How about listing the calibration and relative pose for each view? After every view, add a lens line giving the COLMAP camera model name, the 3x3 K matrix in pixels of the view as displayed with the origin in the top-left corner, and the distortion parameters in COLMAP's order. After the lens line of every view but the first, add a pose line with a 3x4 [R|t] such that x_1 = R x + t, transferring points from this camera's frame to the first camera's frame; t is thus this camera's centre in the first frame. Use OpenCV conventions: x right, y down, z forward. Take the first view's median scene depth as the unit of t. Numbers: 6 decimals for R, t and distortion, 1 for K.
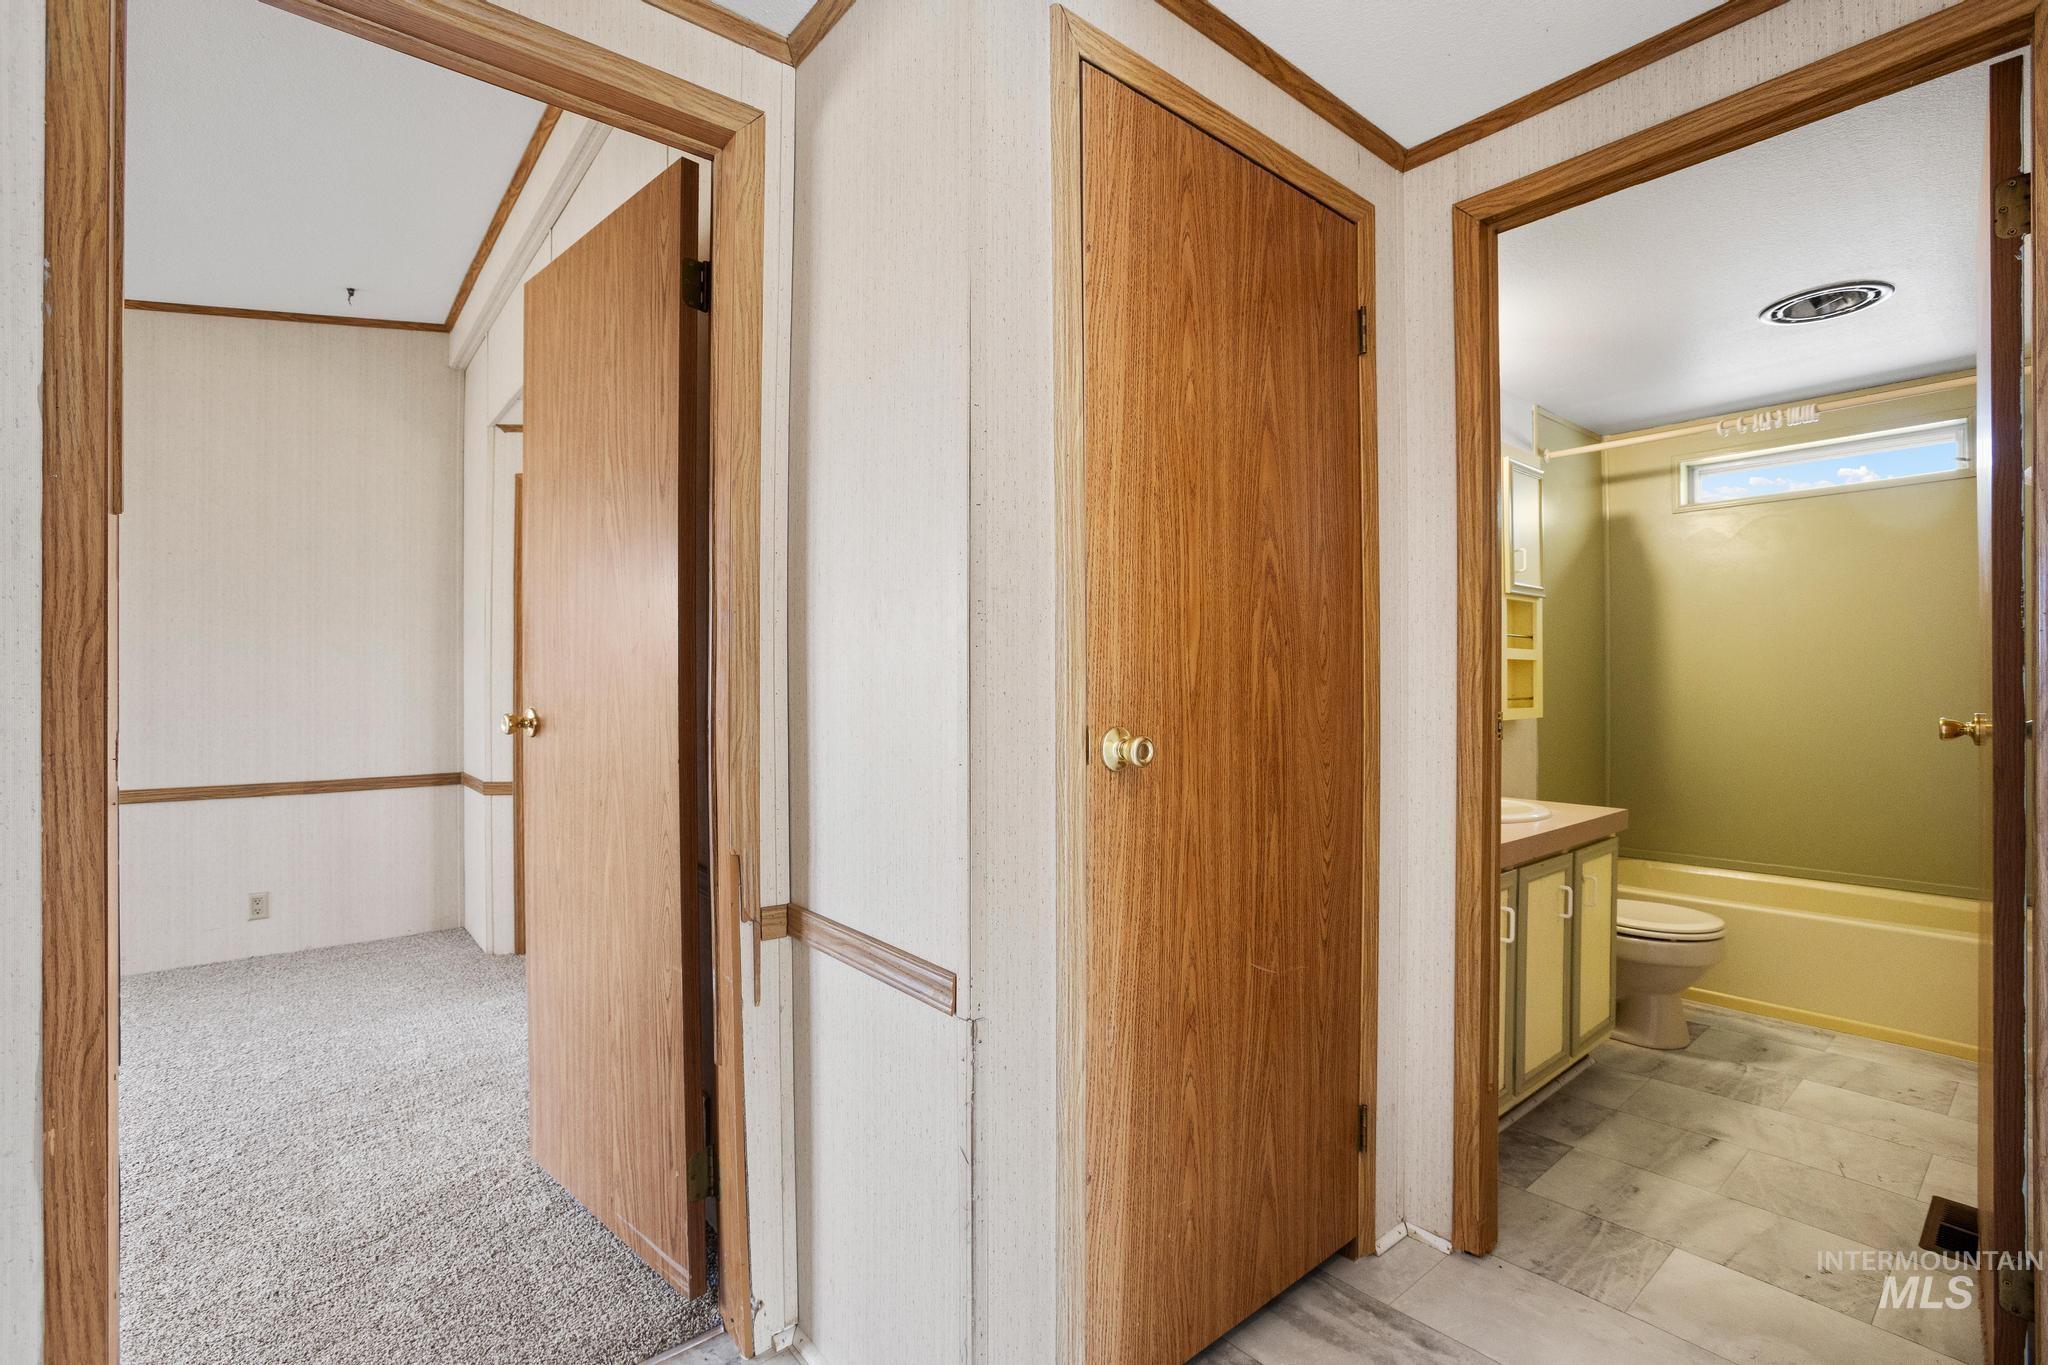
lens RADIAL K [[936.3, 0, 1020.2], [0, 936.3, 689.7], [0, 0, 1]] dist [-0.048362, 0.010978]
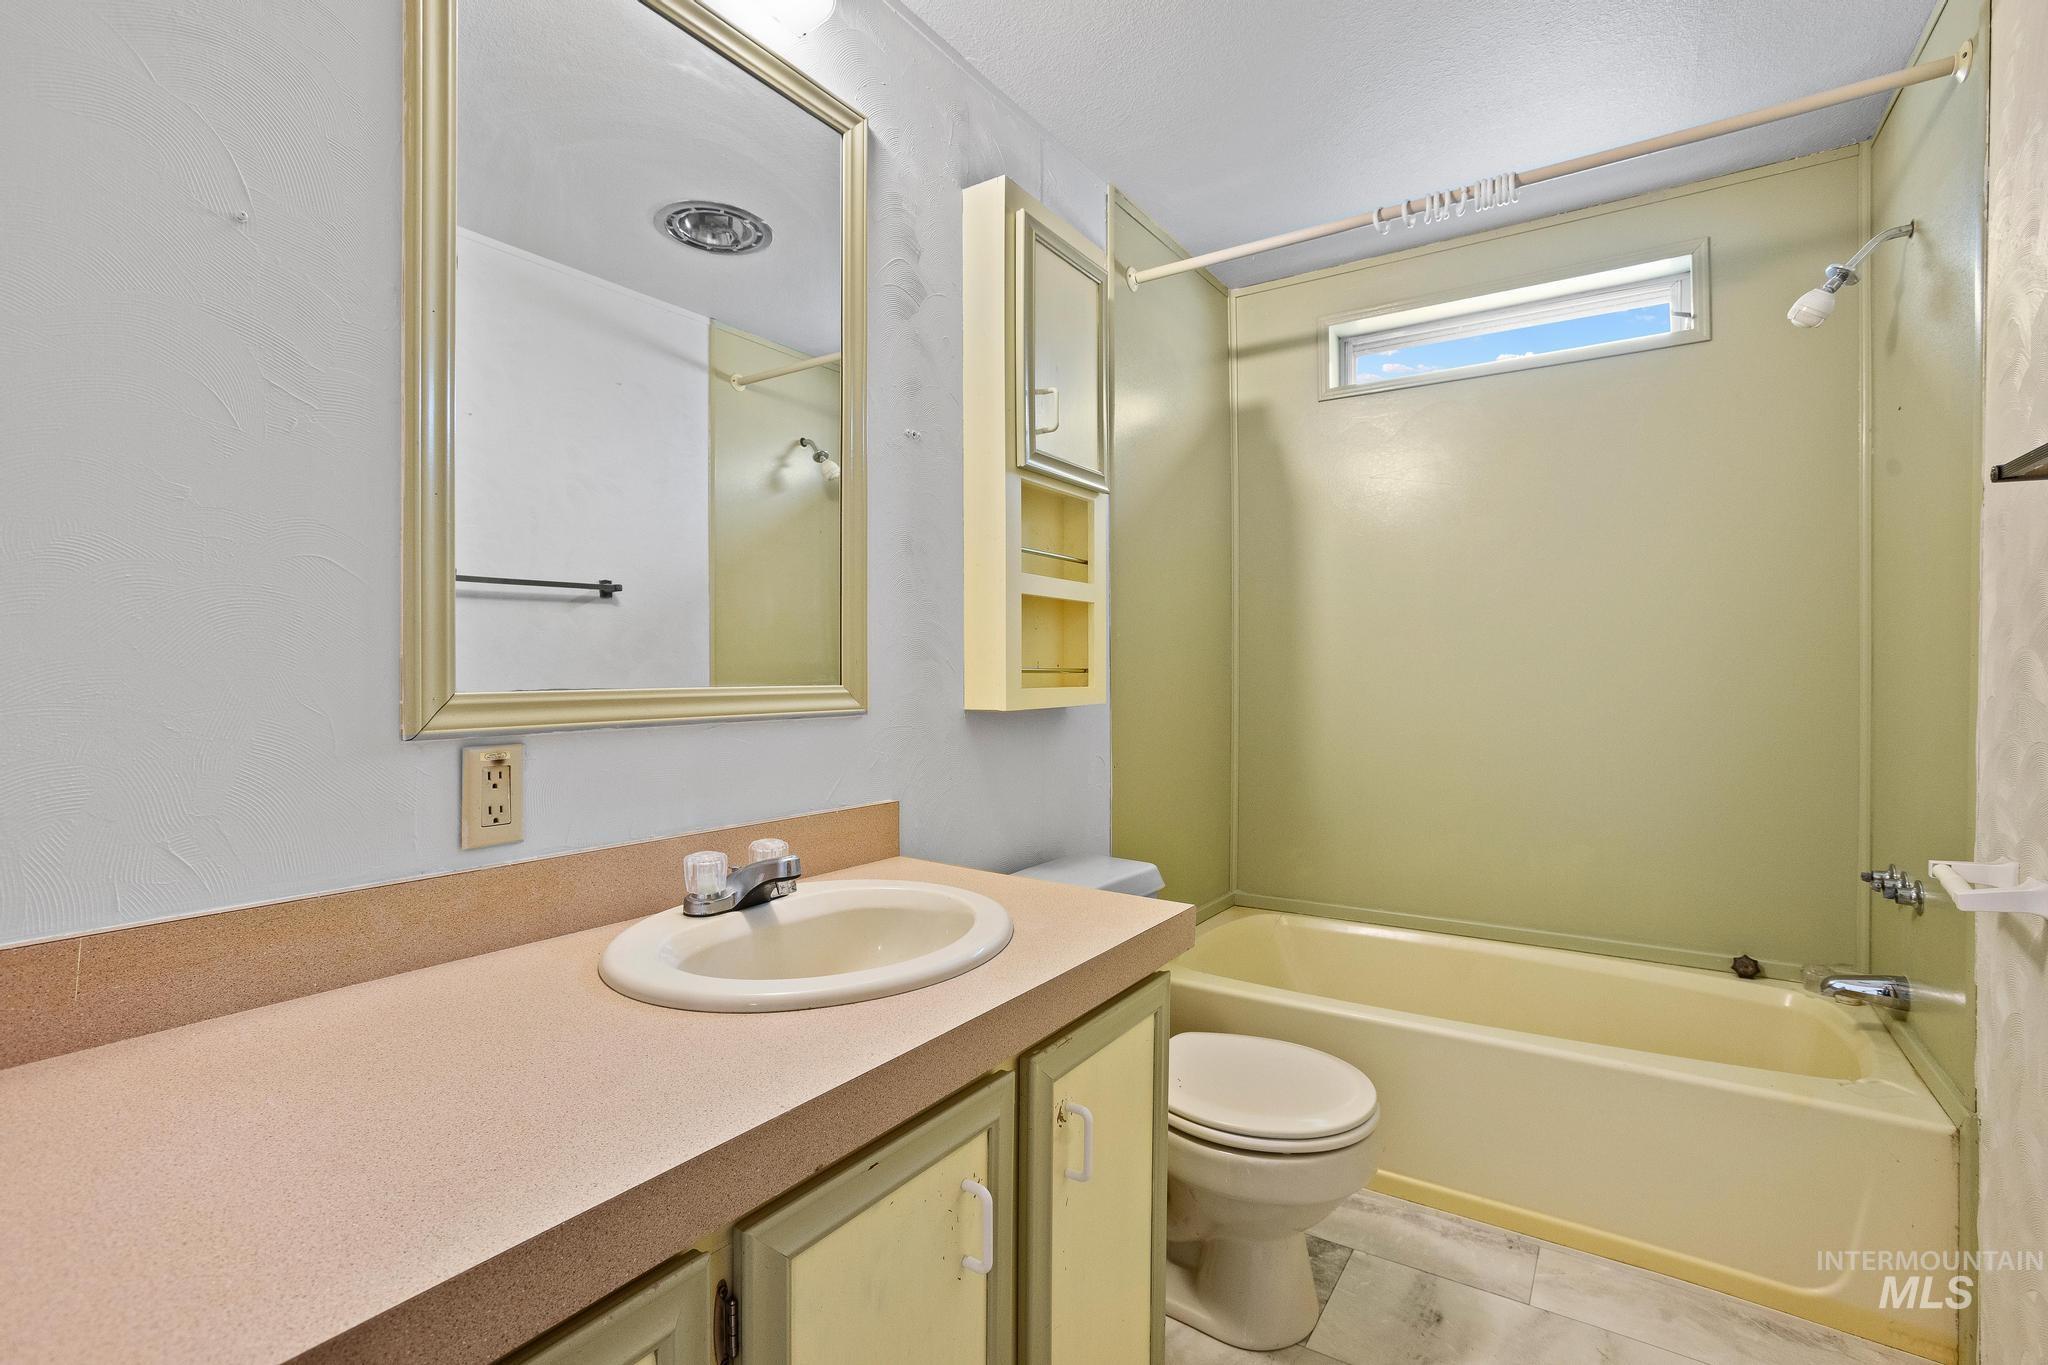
lens RADIAL K [[936.3, 0, 1018.9], [0, 936.3, 685.7], [0, 0, 1]] dist [-0.048362, 0.010978]
pose [[0.959451, 0.007384, 0.281780, 0.350470], [-0.010763, 0.999888, 0.010444, 0.012928], [-0.281671, -0.013054, 0.959422, 0.456333]]
